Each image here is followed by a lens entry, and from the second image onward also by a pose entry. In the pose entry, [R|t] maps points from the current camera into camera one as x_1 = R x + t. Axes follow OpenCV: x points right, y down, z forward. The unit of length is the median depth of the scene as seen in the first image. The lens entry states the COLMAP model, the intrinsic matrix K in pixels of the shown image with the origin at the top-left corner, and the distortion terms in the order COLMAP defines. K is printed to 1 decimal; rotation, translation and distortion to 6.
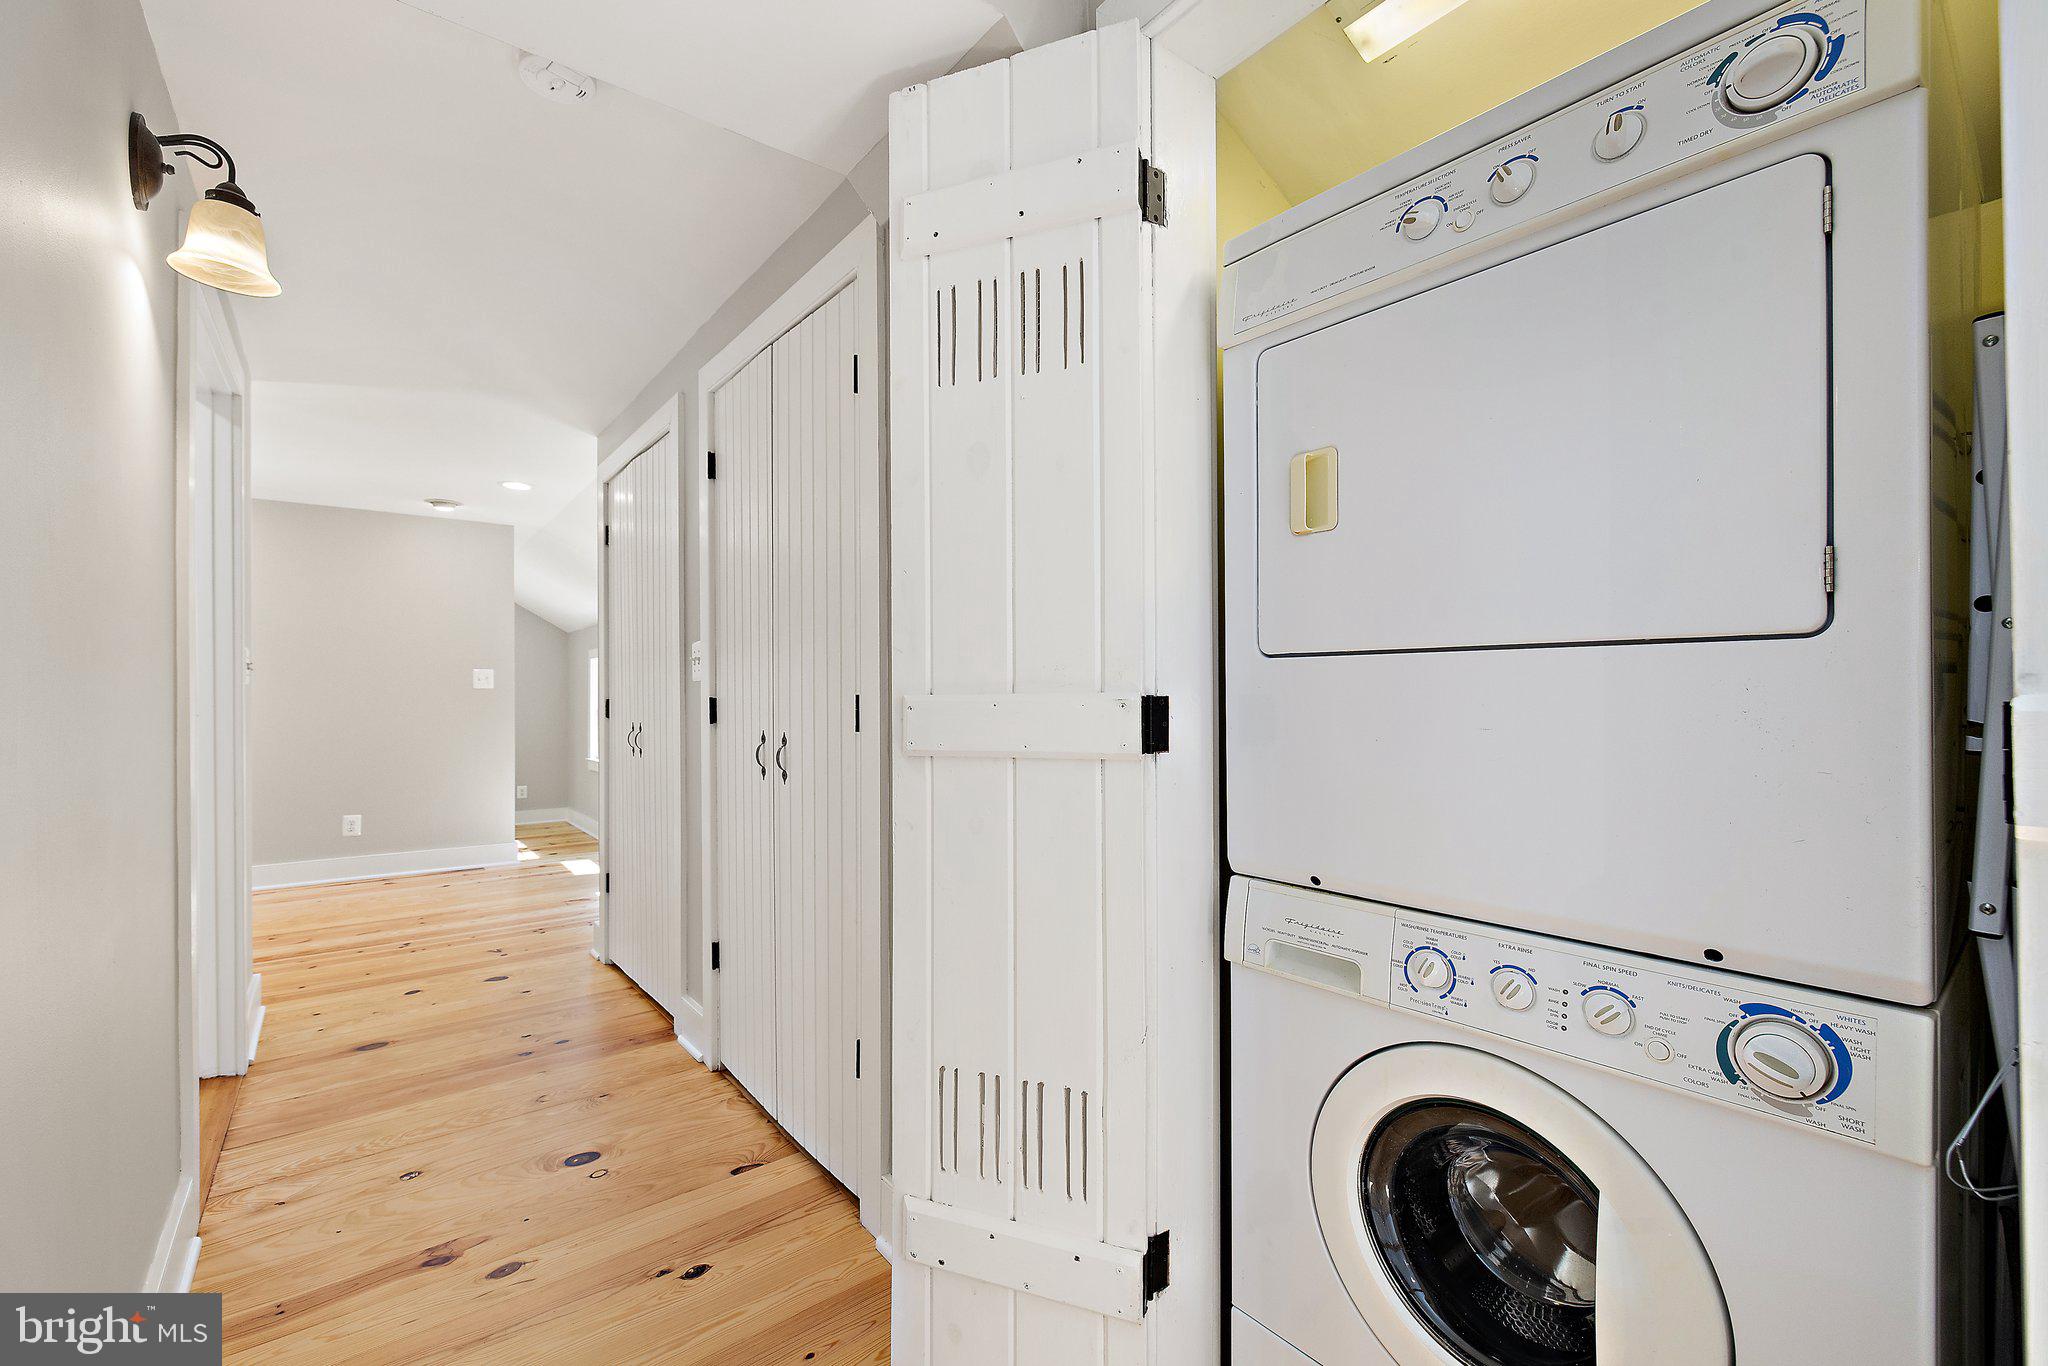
lens RADIAL K [[862.4, 0, 997.0], [0, 862.4, 691.9], [0, 0, 1]] dist [0.000496, 0.000155]
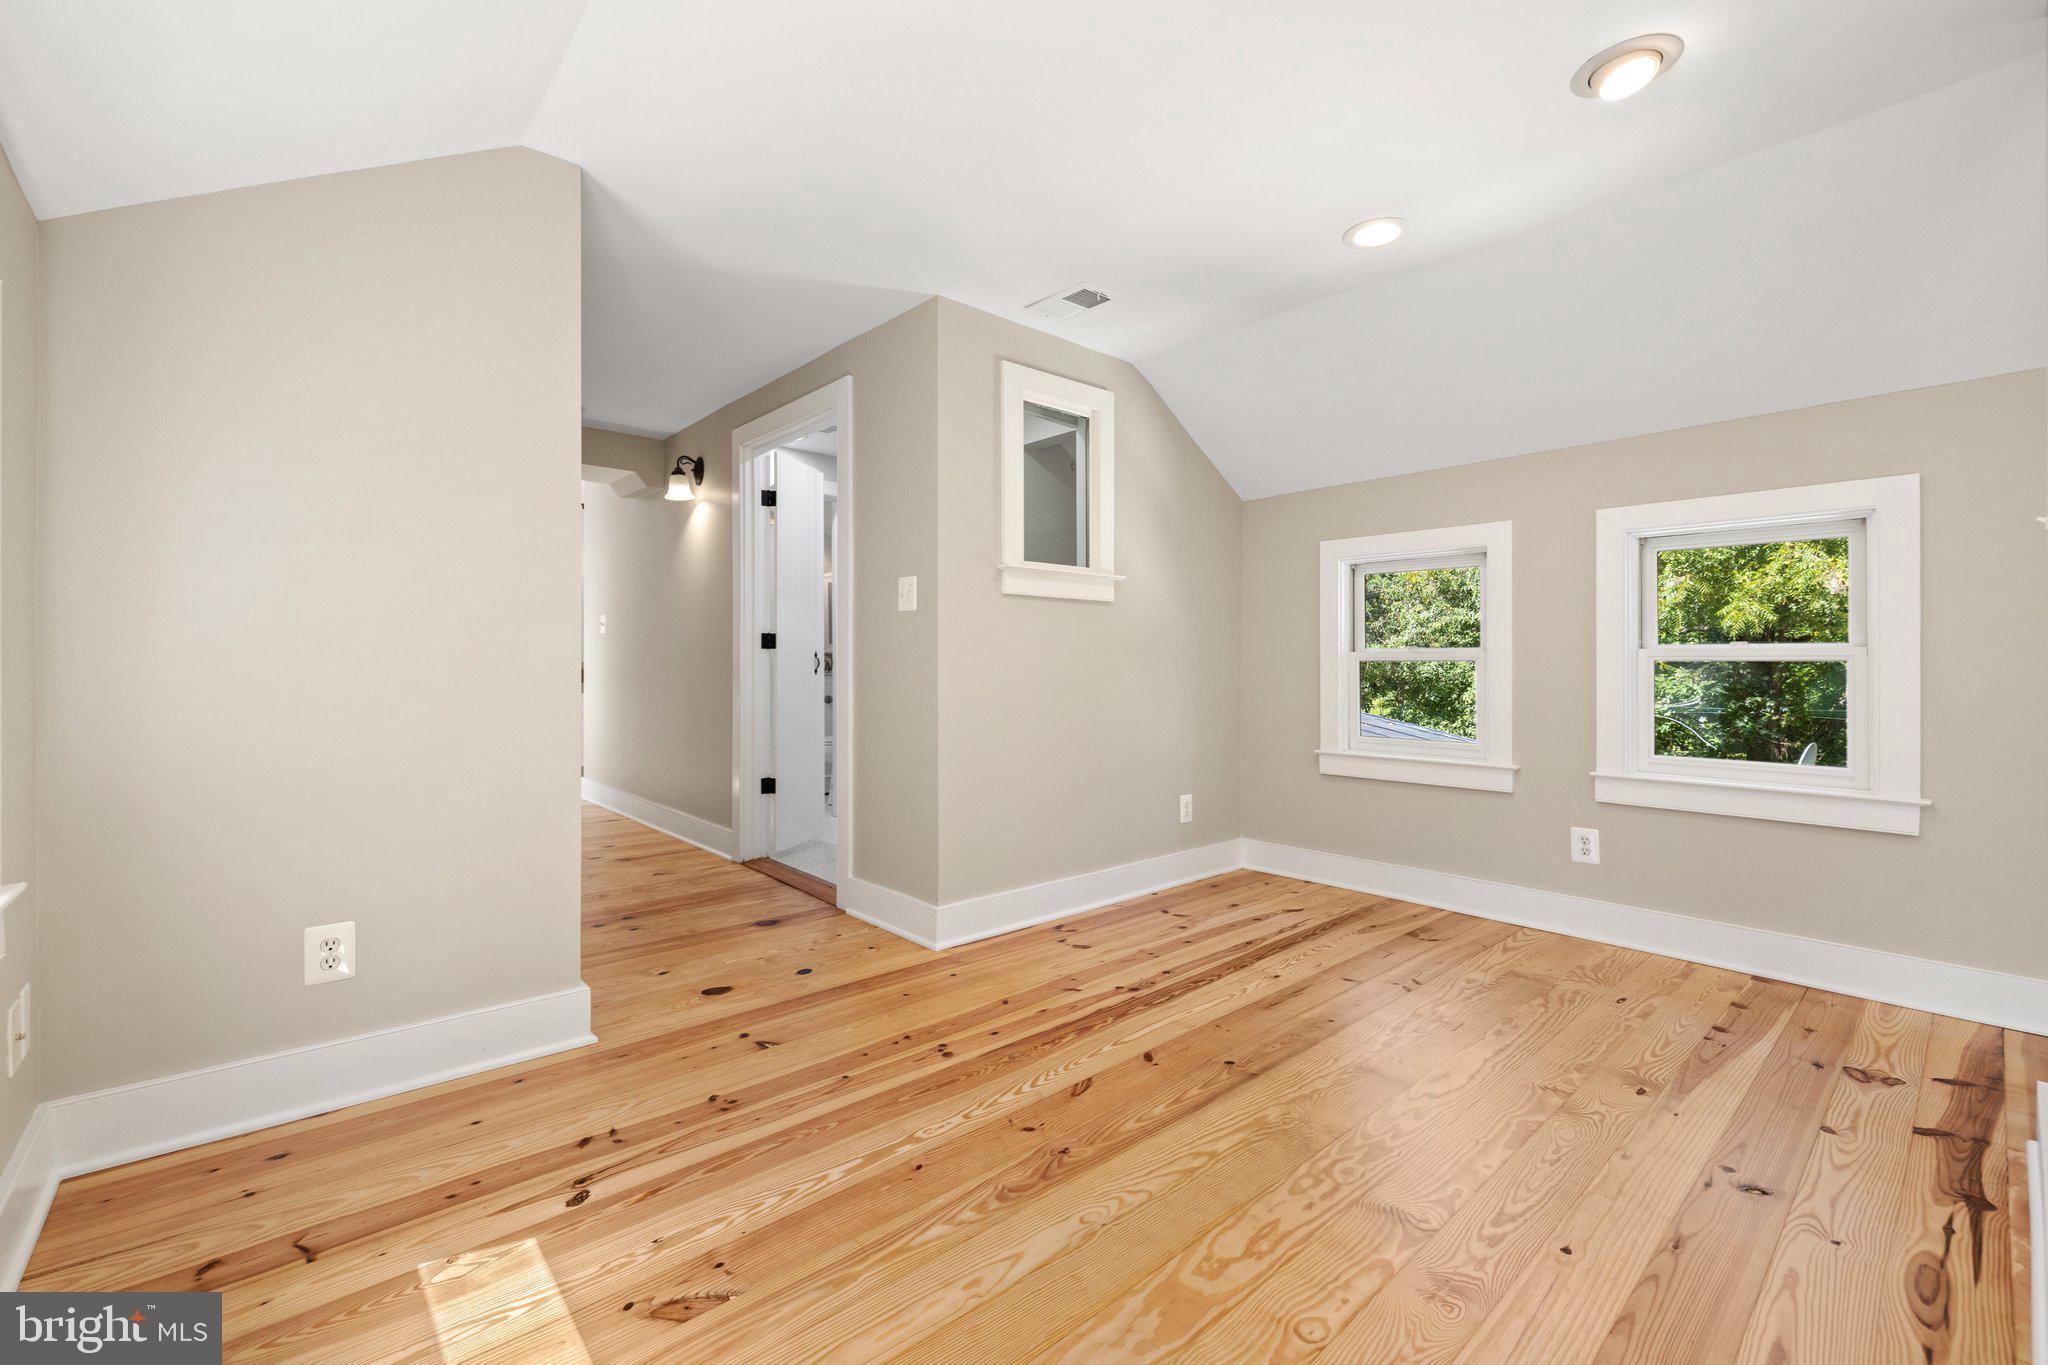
lens RADIAL K [[861.6, 0, 1009.7], [0, 861.6, 666.2], [0, 0, 1]] dist [-0.000587, 0.000030]
pose [[-0.997214, 0.002439, -0.074550, -1.035735], [0.002621, 0.999994, -0.002349, 0.071612], [0.074544, -0.002538, -0.997215, 2.346595]]
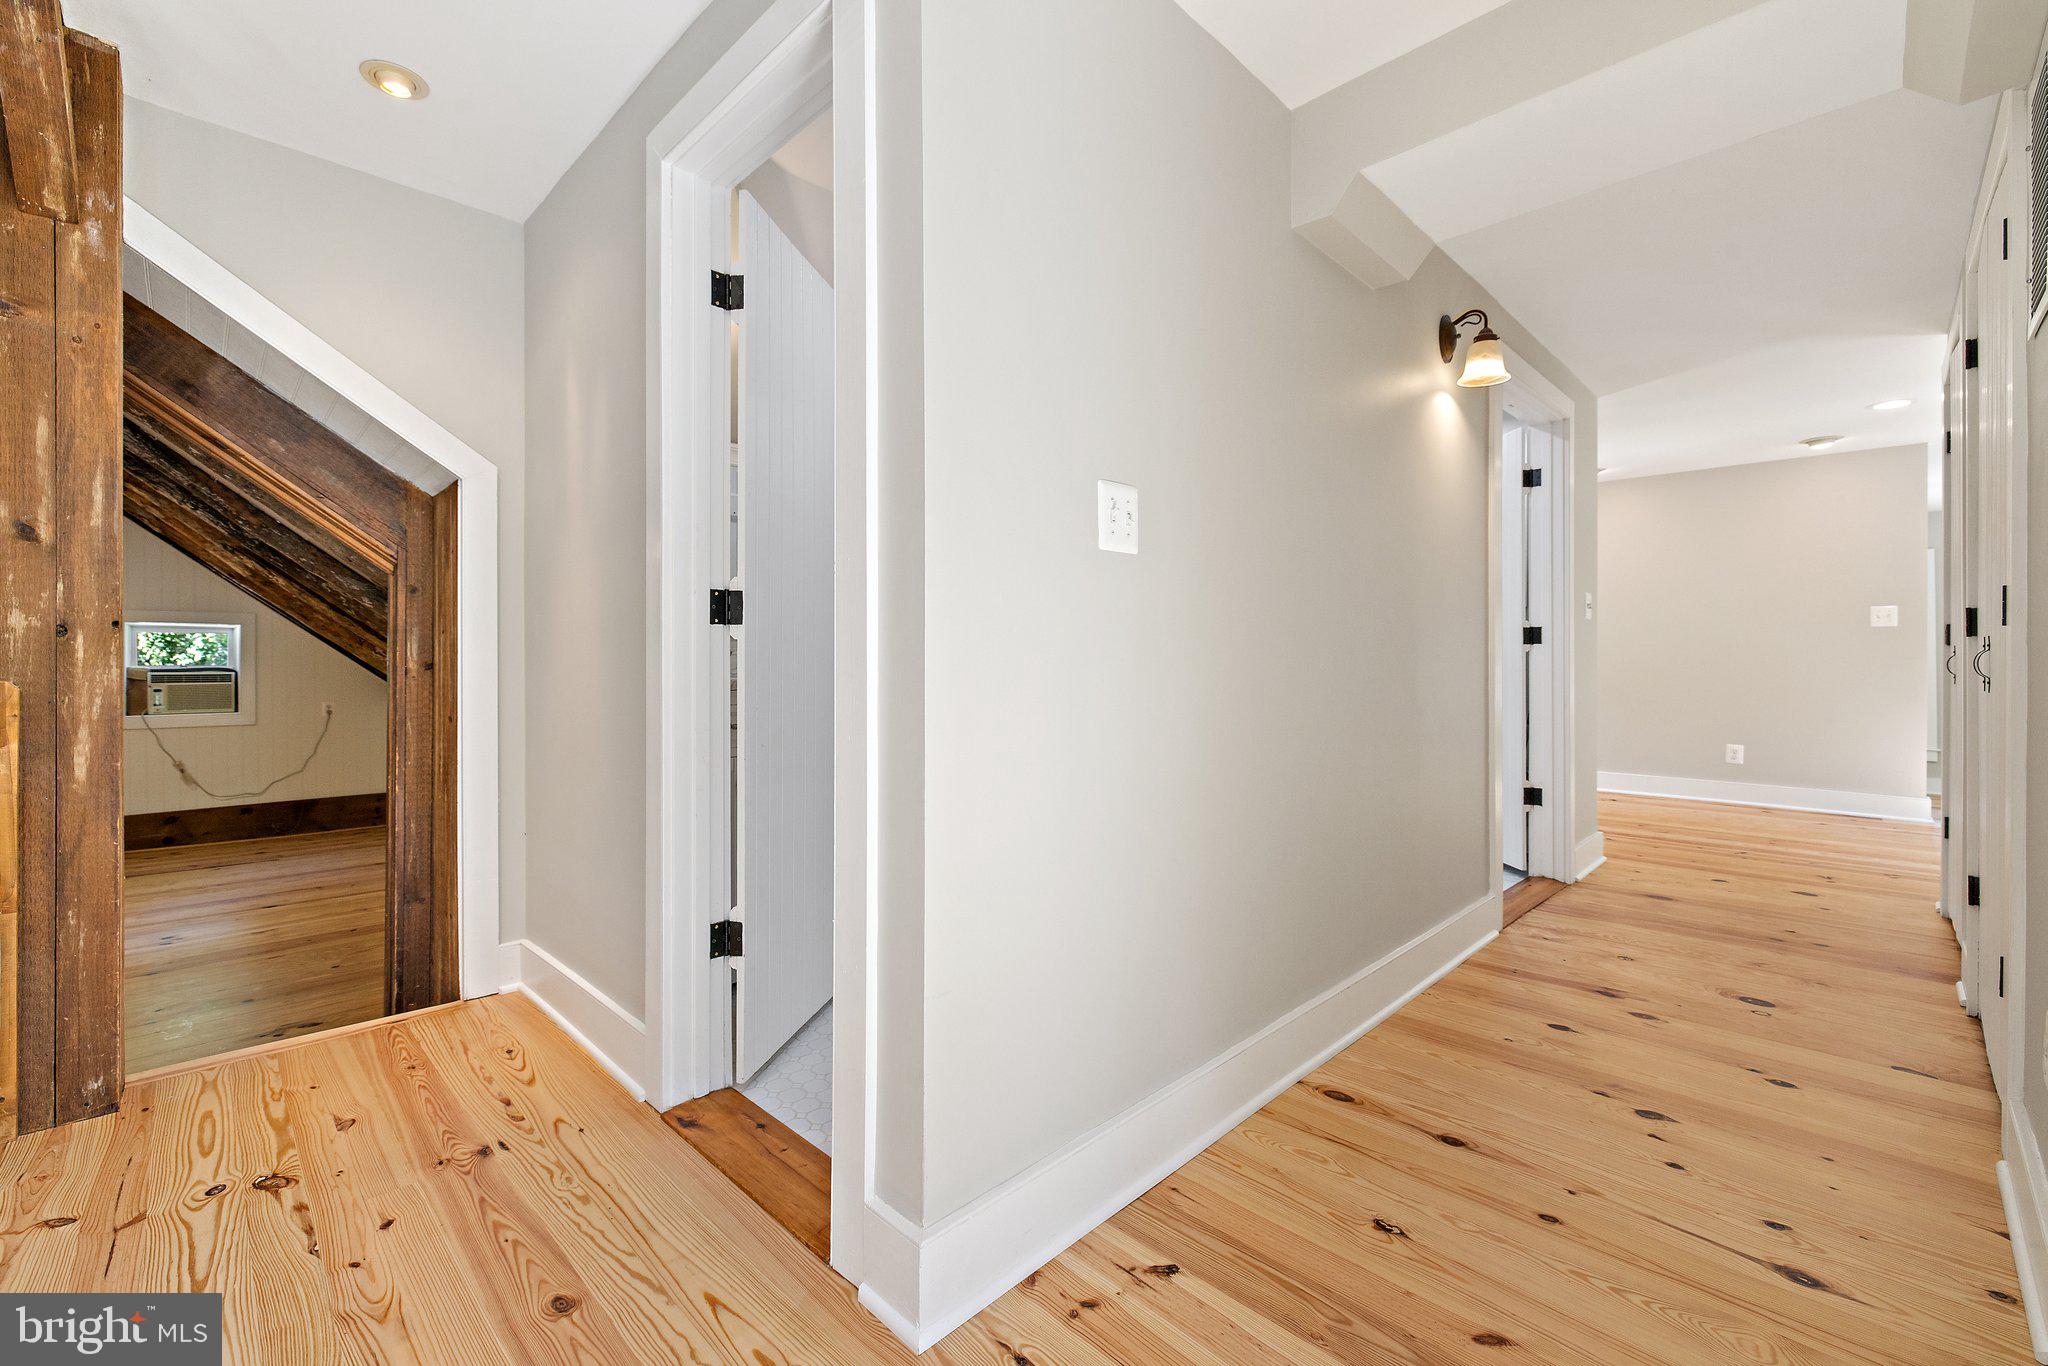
lens RADIAL K [[858.5, 0, 999.2], [0, 858.5, 663.5], [0, 0, 1]] dist [-0.000294, -0.000400]
pose [[0.126269, 0.009528, -0.991950, 0.433863], [0.001968, 0.999949, 0.009856, 0.053584], [0.991994, -0.003197, 0.126244, -0.135326]]
